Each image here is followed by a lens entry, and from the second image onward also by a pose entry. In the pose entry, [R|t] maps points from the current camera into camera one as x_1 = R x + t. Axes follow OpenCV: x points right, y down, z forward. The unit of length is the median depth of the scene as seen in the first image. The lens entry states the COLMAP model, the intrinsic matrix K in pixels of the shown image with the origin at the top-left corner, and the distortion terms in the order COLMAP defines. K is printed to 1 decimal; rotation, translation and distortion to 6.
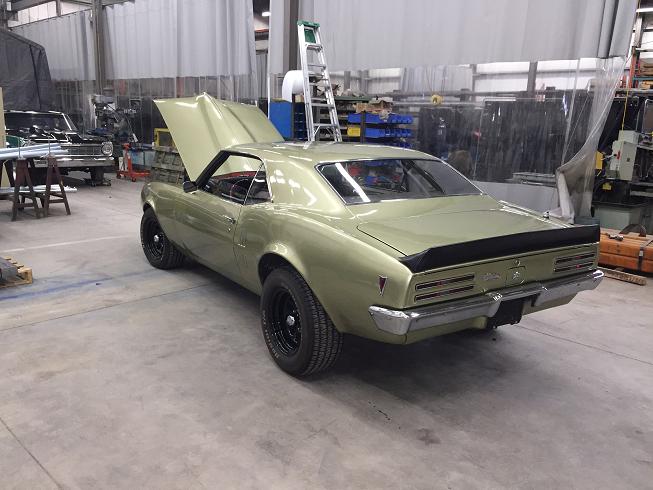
lens RADIAL K [[556.1, 0, 326.5], [0, 556.1, 245.0], [0, 0, 1]] dist [0.074993, -0.109182]
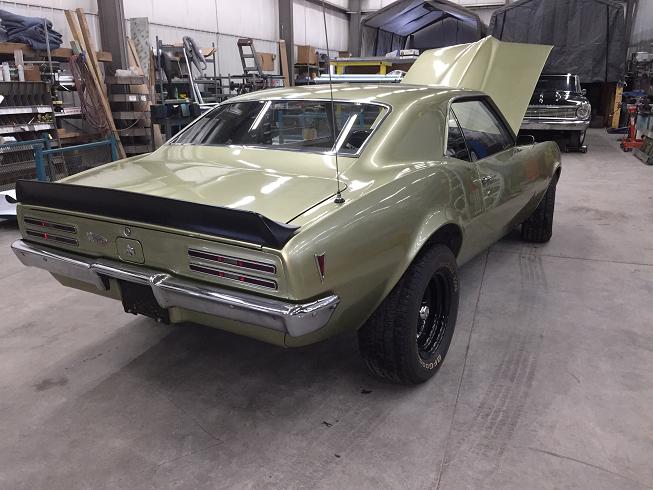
lens RADIAL K [[559.4, 0, 324.2], [0, 559.4, 244.0], [0, 0, 1]] dist [0.035487, -0.002572]
pose [[0.417274, 0.217407, -0.882393, 0.886589], [-0.178612, 0.971645, 0.154933, -0.091665], [0.891056, 0.092956, 0.444273, 0.730613]]
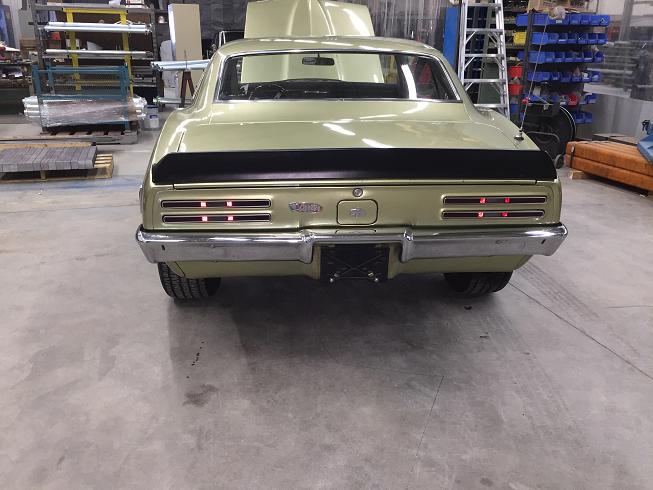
lens RADIAL K [[559.4, 0, 324.2], [0, 559.4, 244.0], [0, 0, 1]] dist [0.035487, -0.002572]
pose [[0.873951, 0.147325, -0.463147, 0.510360], [-0.091533, 0.985790, 0.140855, 0.000112], [0.477317, -0.080707, 0.875017, 0.302885]]
